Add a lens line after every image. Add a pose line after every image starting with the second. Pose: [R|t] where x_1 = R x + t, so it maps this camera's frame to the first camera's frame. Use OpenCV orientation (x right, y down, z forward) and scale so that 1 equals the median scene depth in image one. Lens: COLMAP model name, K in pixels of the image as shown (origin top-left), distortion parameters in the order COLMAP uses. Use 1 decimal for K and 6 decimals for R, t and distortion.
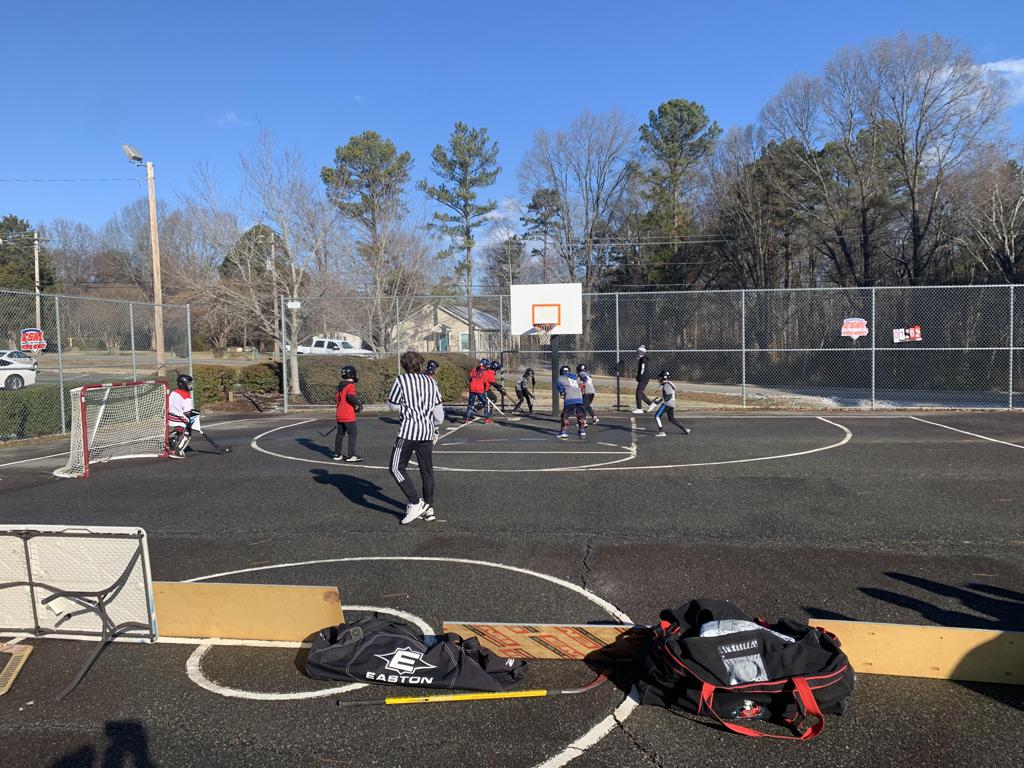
lens RADIAL K [[779.4, 0, 512.0], [0, 779.4, 384.0], [0, 0, 1]] dist [0.006666, -0.001569]
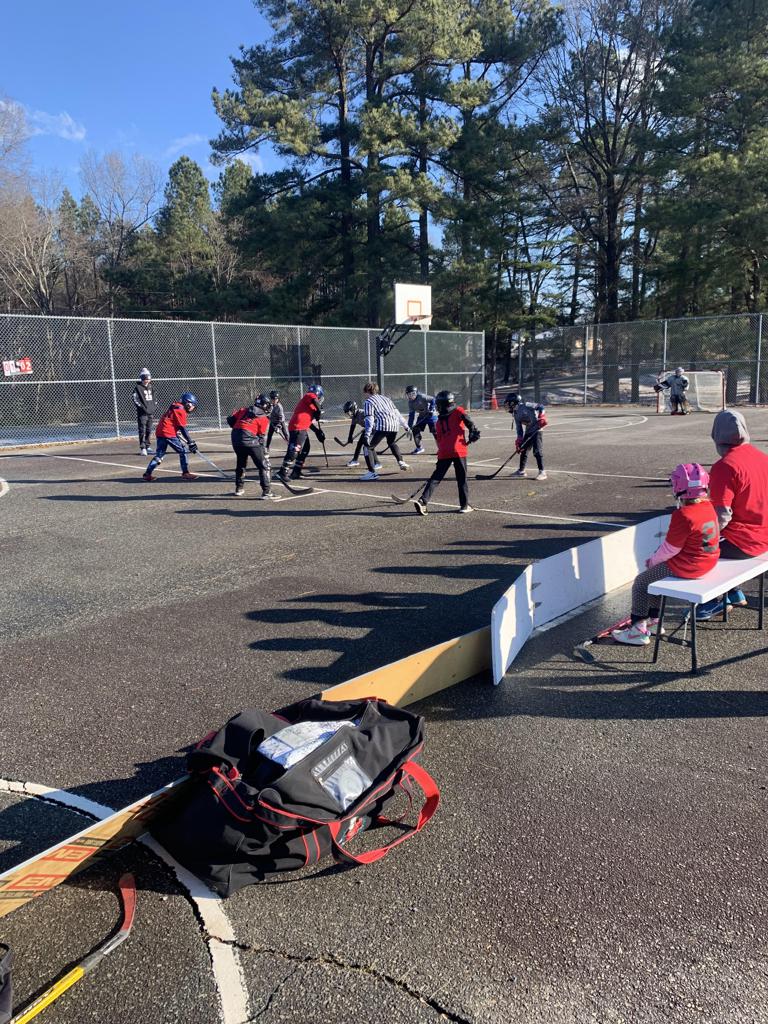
lens RADIAL K [[794.5, 0, 384.0], [0, 794.5, 512.0], [0, 0, 1]] dist [0.008709, -0.101463]
pose [[0.532647, -0.158017, 0.831456, -0.193676], [0.064665, 0.987142, 0.146179, -0.005737], [-0.843864, -0.024095, 0.536016, 0.375761]]
